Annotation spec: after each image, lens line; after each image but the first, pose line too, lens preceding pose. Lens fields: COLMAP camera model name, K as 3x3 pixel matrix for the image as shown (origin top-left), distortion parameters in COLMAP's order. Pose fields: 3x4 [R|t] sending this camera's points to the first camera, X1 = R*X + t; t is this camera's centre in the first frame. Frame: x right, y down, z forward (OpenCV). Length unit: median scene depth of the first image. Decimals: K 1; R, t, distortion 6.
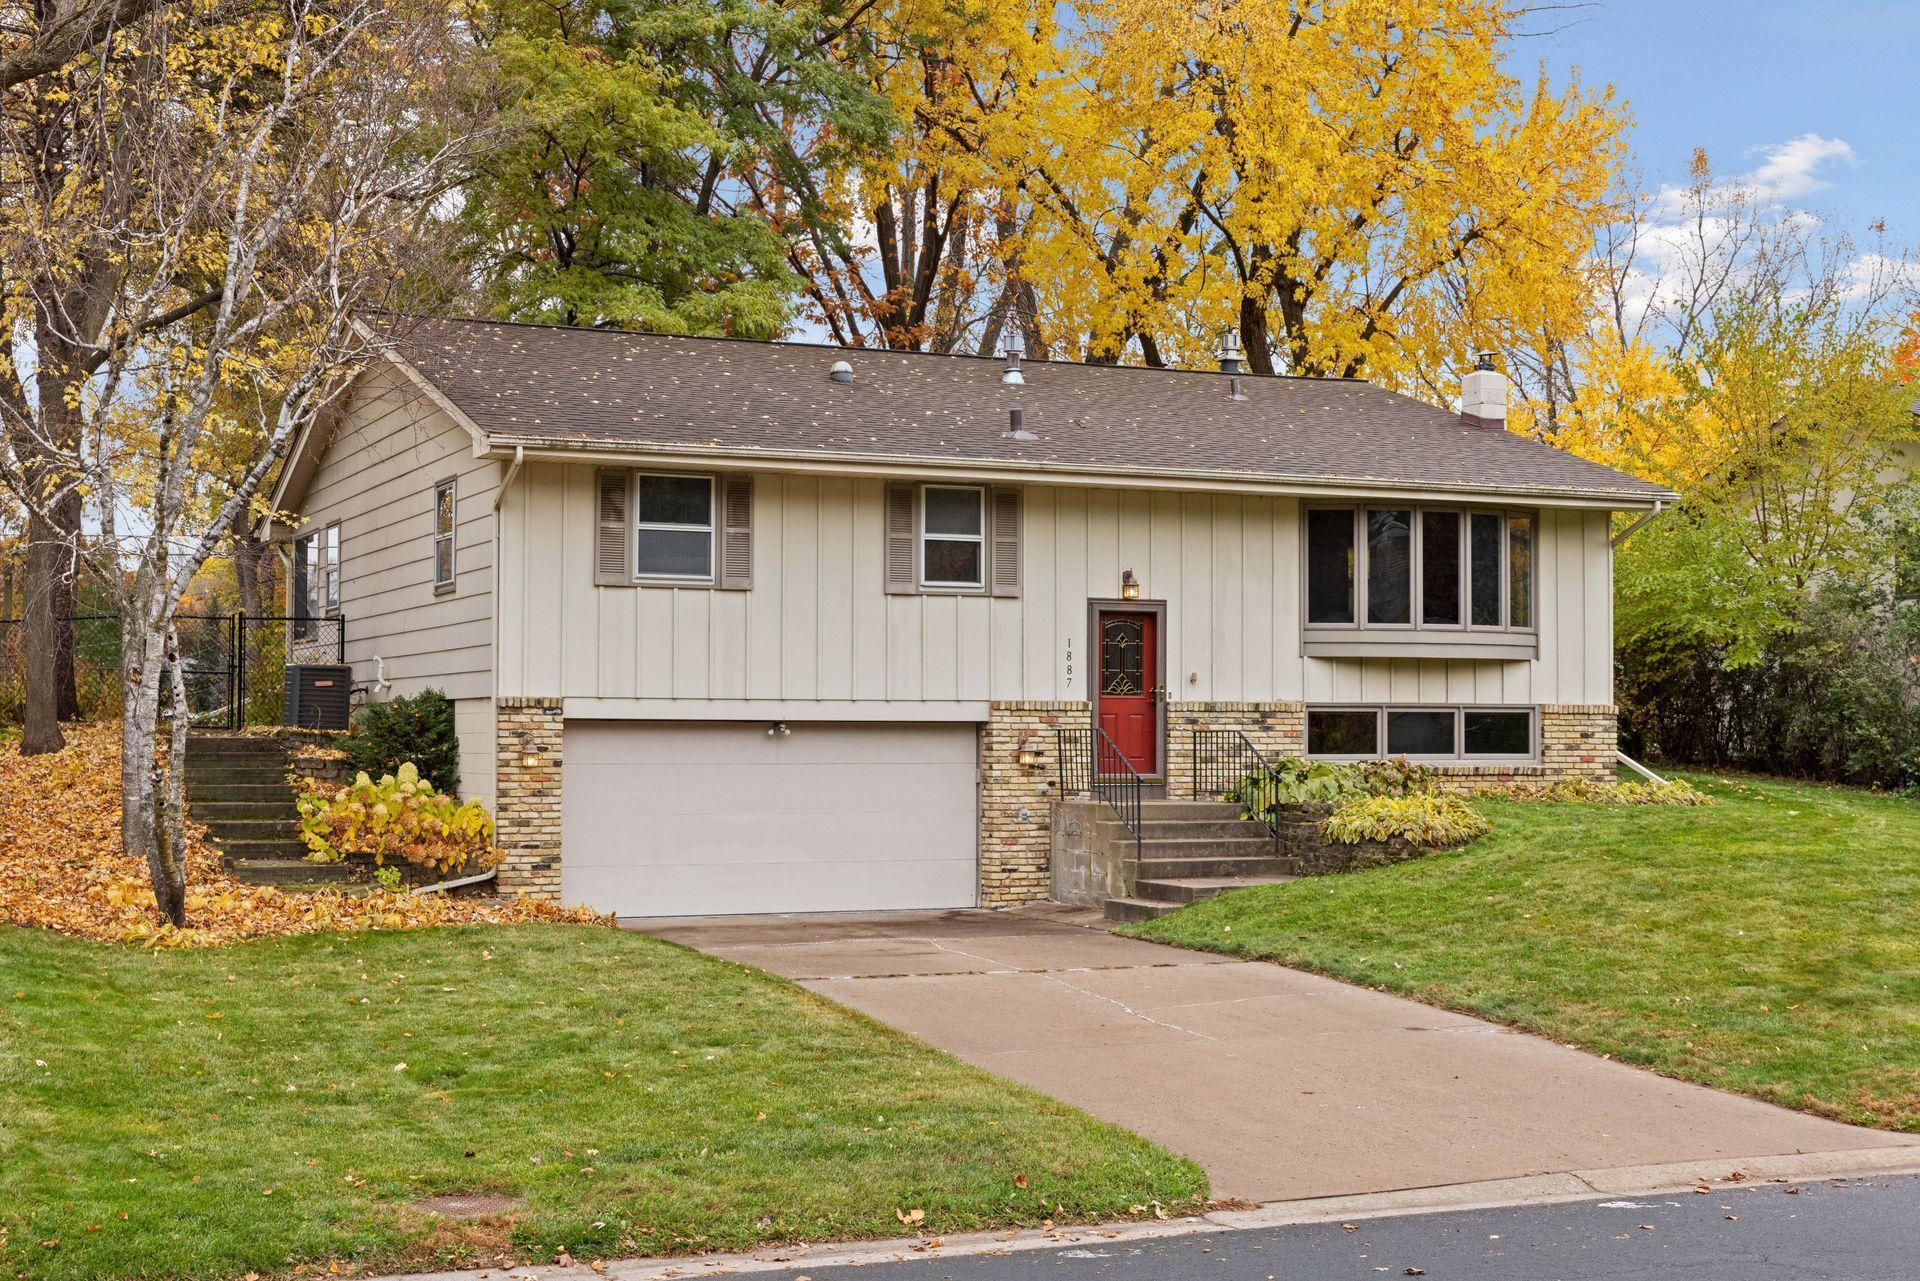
lens RADIAL K [[2620.7, 0, 941.6], [0, 2620.7, 646.7], [0, 0, 1]] dist [-0.018305, 0.000000]
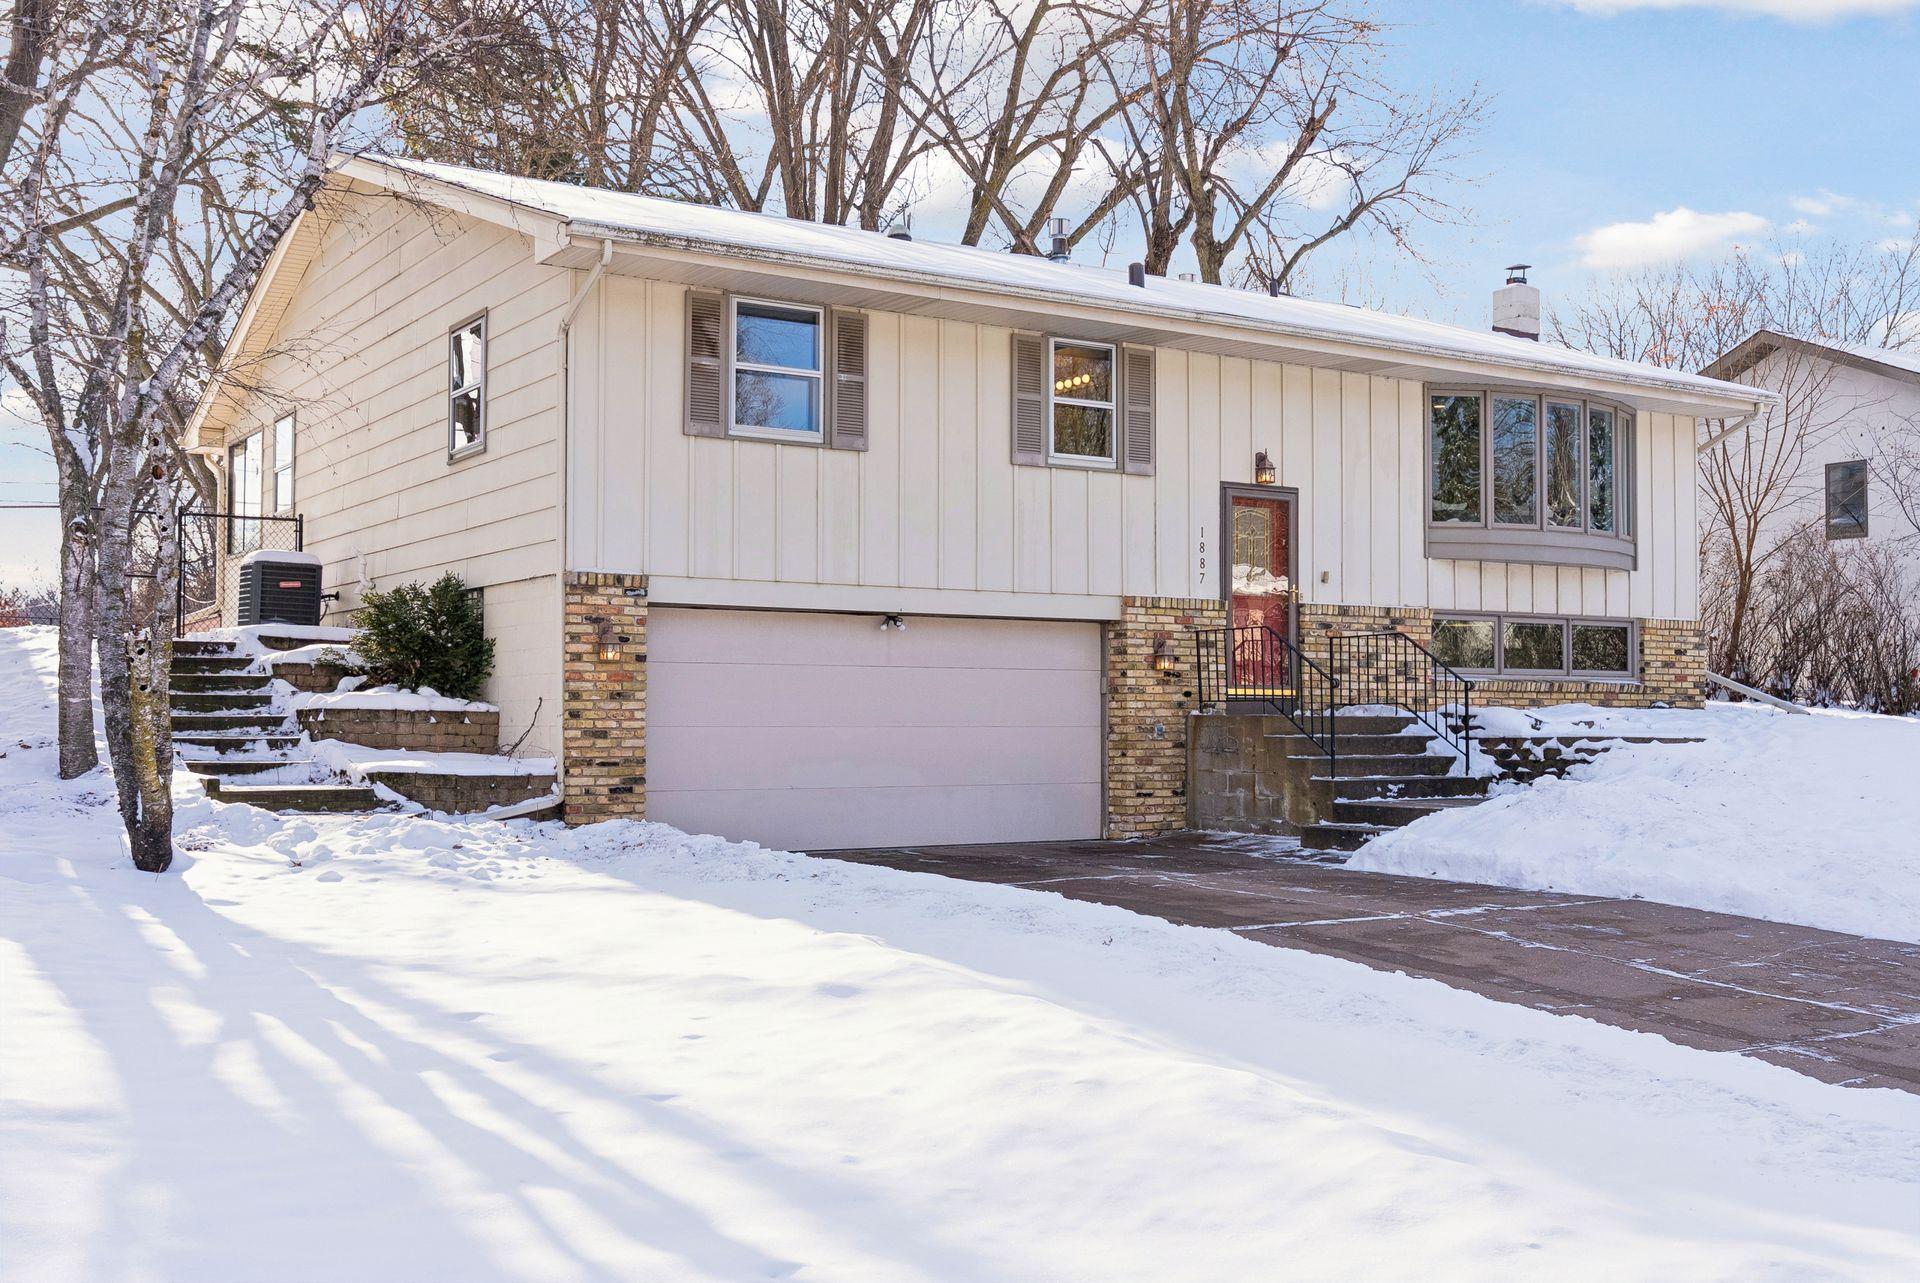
lens RADIAL K [[1999.2, 0, 949.5], [0, 1999.2, 654.3], [0, 0, 1]] dist [-0.015591, 0.000000]
pose [[0.988502, 0.003066, 0.151179, -0.134894], [-0.002627, 0.999992, -0.003105, 0.041555], [-0.151188, 0.002672, 0.988501, 0.365436]]
